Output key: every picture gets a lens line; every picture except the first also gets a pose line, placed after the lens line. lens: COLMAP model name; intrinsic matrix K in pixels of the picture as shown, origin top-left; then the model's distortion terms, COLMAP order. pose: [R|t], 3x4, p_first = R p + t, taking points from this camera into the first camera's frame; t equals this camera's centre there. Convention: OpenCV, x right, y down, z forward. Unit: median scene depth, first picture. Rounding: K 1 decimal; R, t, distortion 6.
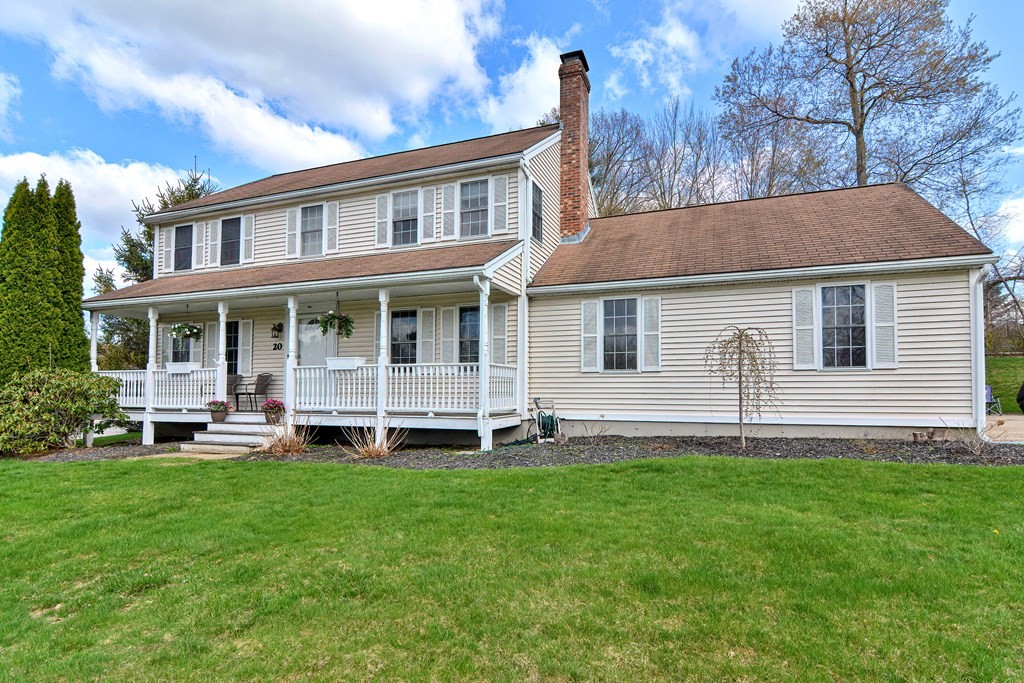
lens RADIAL K [[515.3, 0, 542.7], [0, 515.3, 372.2], [0, 0, 1]] dist [-0.002371, -0.001630]
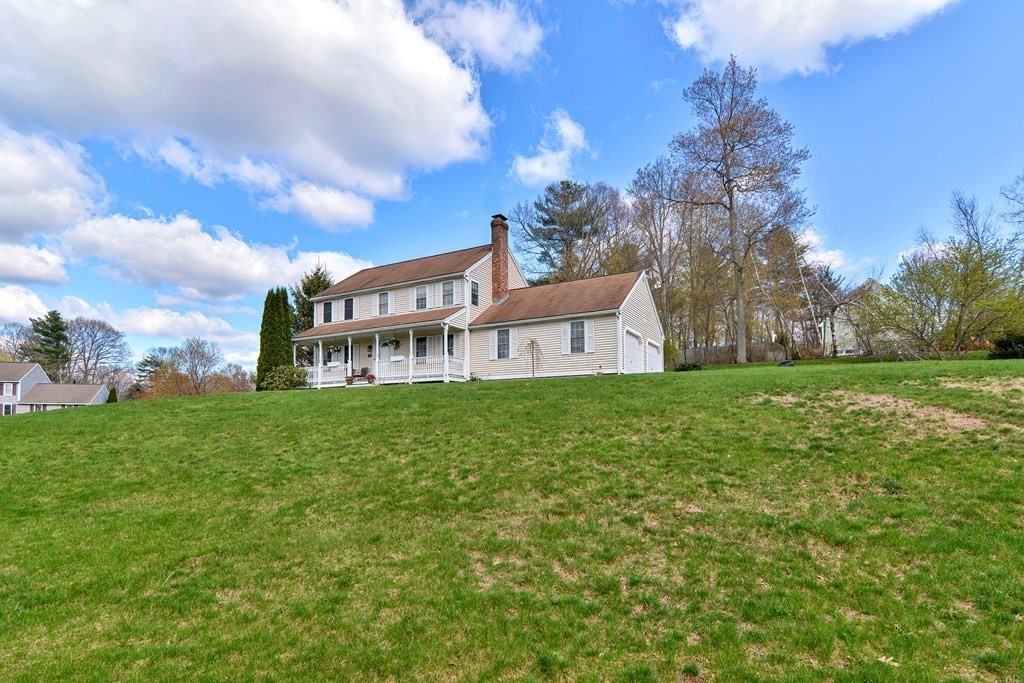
lens RADIAL K [[521.4, 0, 509.7], [0, 521.4, 409.8], [0, 0, 1]] dist [0.004071, -0.000556]
pose [[0.985472, -0.008951, -0.169601, 0.528468], [0.011281, 0.999855, 0.012777, 0.184286], [0.169462, -0.014505, 0.985430, -1.280738]]
